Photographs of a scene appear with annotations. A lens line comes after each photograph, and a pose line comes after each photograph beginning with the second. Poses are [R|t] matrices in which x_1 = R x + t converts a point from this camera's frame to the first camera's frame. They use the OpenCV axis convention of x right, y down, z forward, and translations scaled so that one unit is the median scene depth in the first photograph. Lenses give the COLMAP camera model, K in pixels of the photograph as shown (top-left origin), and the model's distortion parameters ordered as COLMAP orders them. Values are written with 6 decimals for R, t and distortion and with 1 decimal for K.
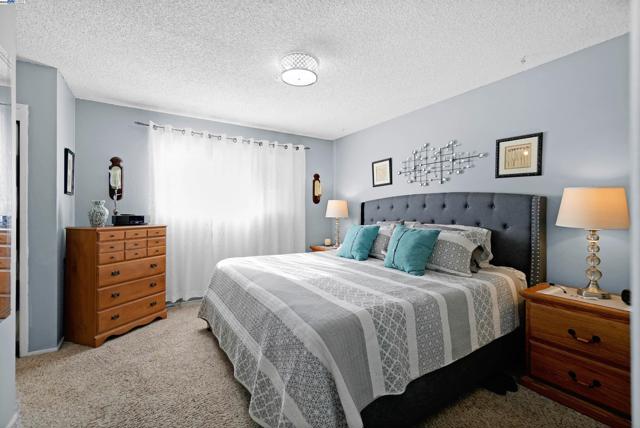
lens RADIAL K [[280.2, 0, 321.2], [0, 280.2, 210.7], [0, 0, 1]] dist [-0.001368, 0.000330]
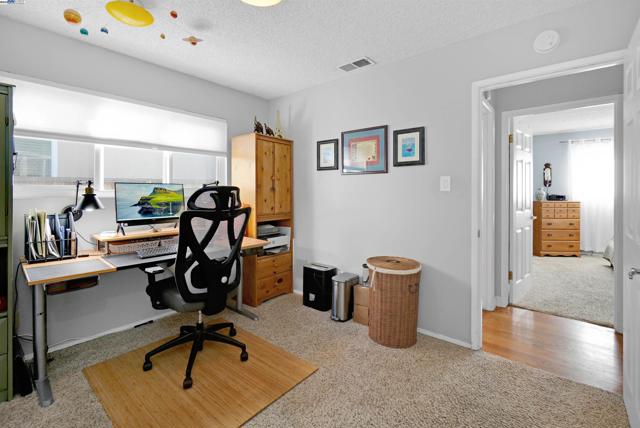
lens RADIAL K [[280.2, 0, 317.8], [0, 280.2, 198.5], [0, 0, 1]] dist [-0.001368, 0.000330]
pose [[0.307915, 0.003214, -0.951408, 0.548359], [0.003457, 0.999984, 0.004497, 0.024797], [0.951408, -0.004674, 0.307899, -0.997569]]
